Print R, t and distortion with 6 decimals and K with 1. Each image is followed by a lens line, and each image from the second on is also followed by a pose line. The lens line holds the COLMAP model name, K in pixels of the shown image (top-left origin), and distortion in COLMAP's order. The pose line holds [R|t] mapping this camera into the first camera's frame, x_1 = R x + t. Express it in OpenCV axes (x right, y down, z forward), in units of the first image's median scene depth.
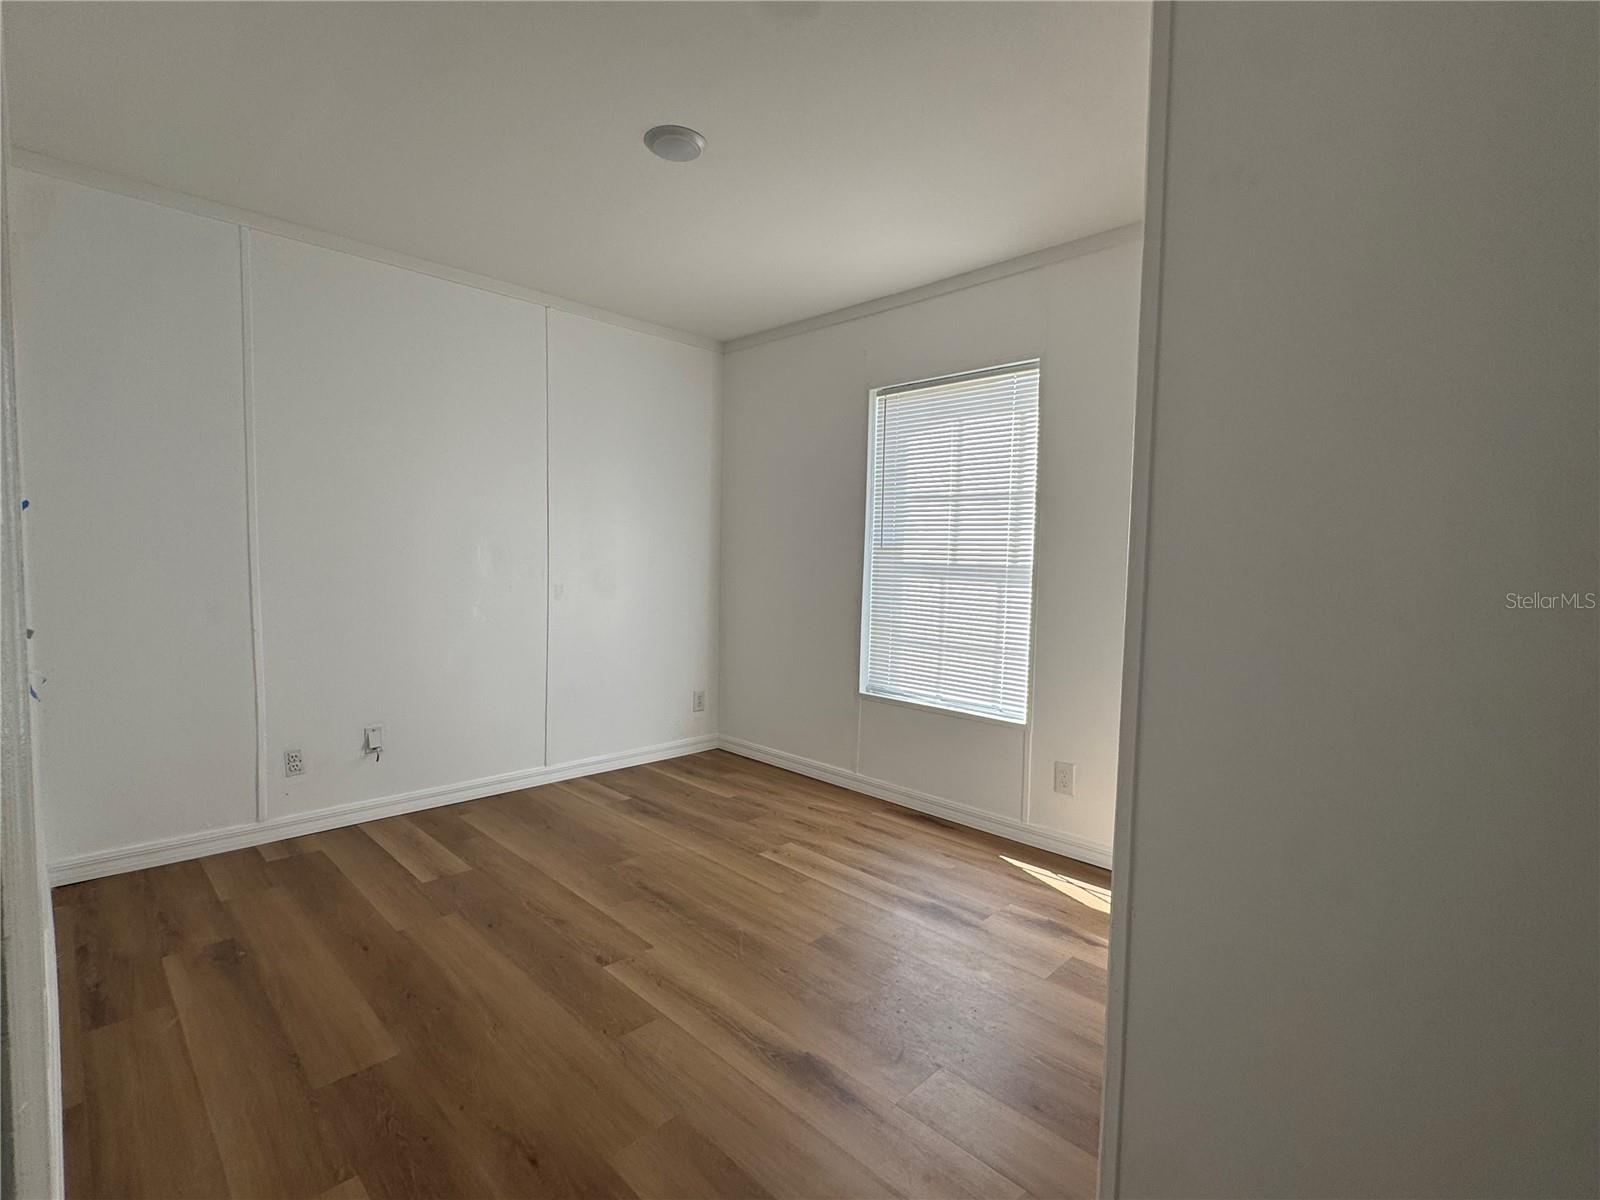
lens RADIAL K [[751.7, 0, 797.1], [0, 751.7, 601.8], [0, 0, 1]] dist [-0.000535, 0.000678]
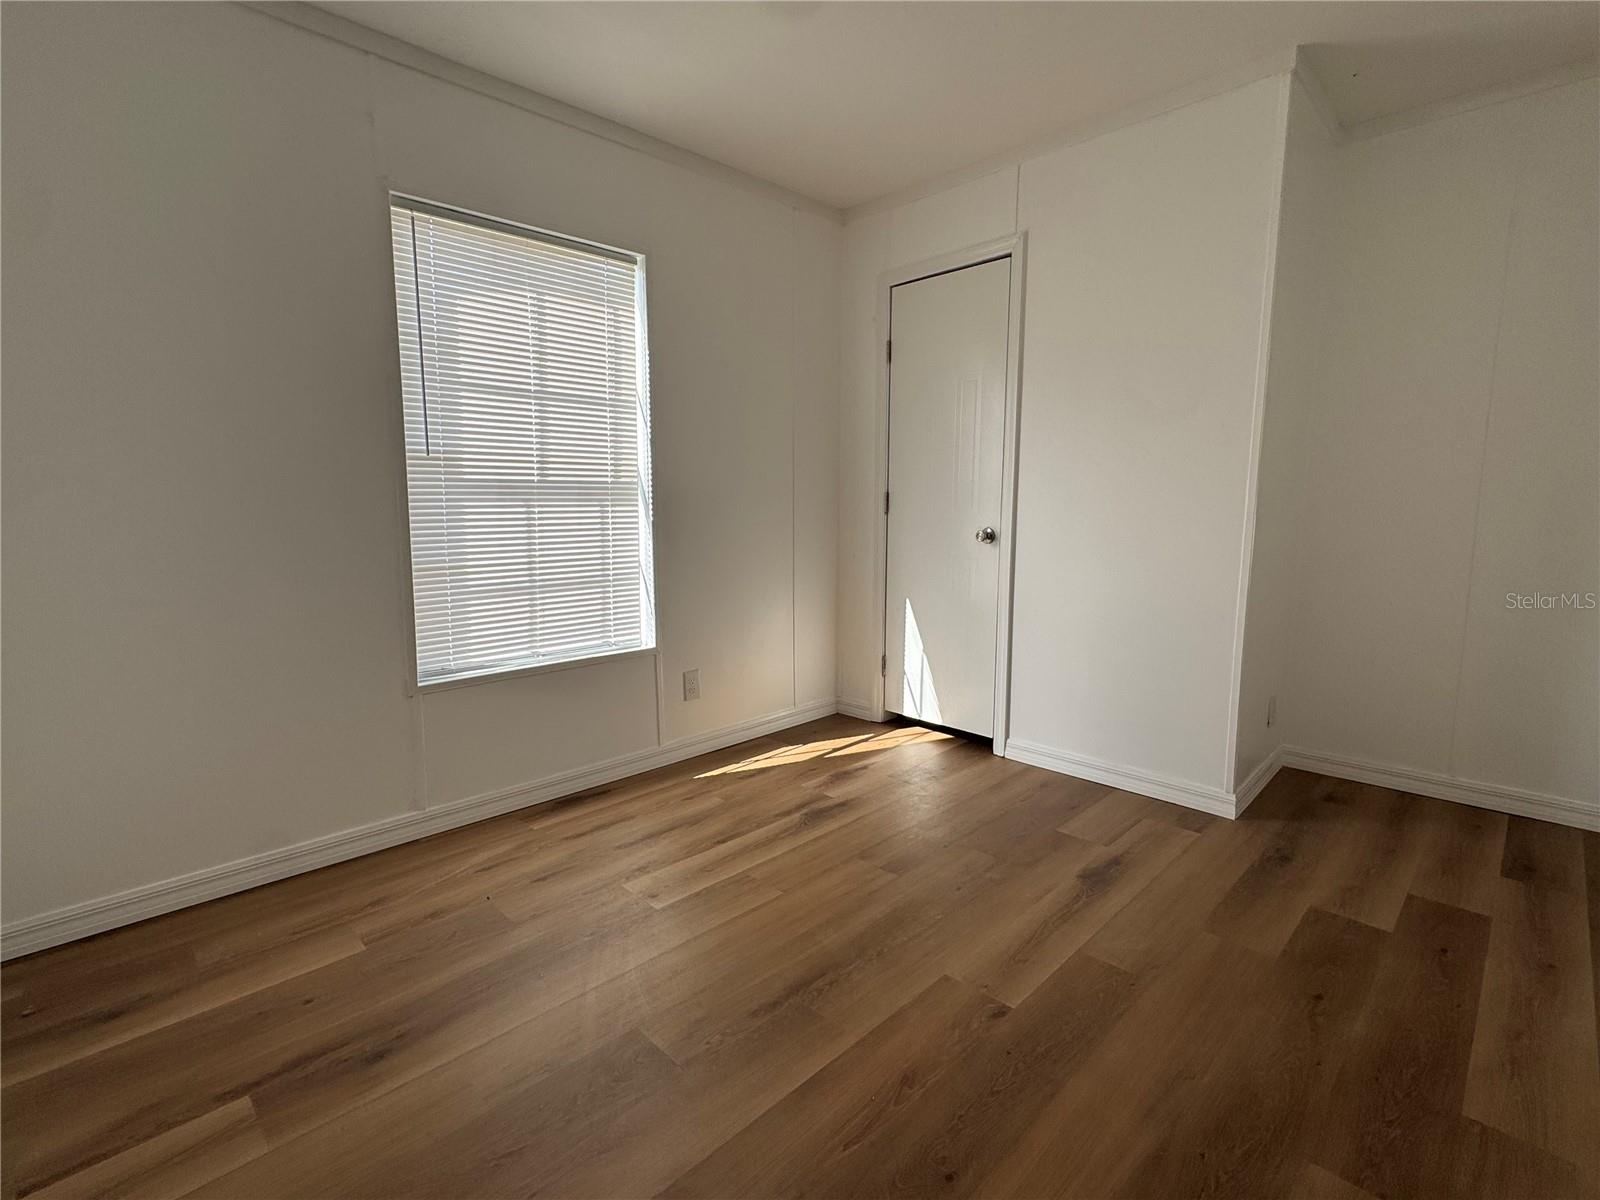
lens RADIAL K [[751.7, 0, 797.1], [0, 751.7, 596.1], [0, 0, 1]] dist [-0.000535, 0.000678]
pose [[0.006880, -0.150250, 0.988624, -0.617066], [0.062245, 0.986795, 0.149539, -0.034024], [-0.998037, 0.060508, 0.016141, 0.768733]]
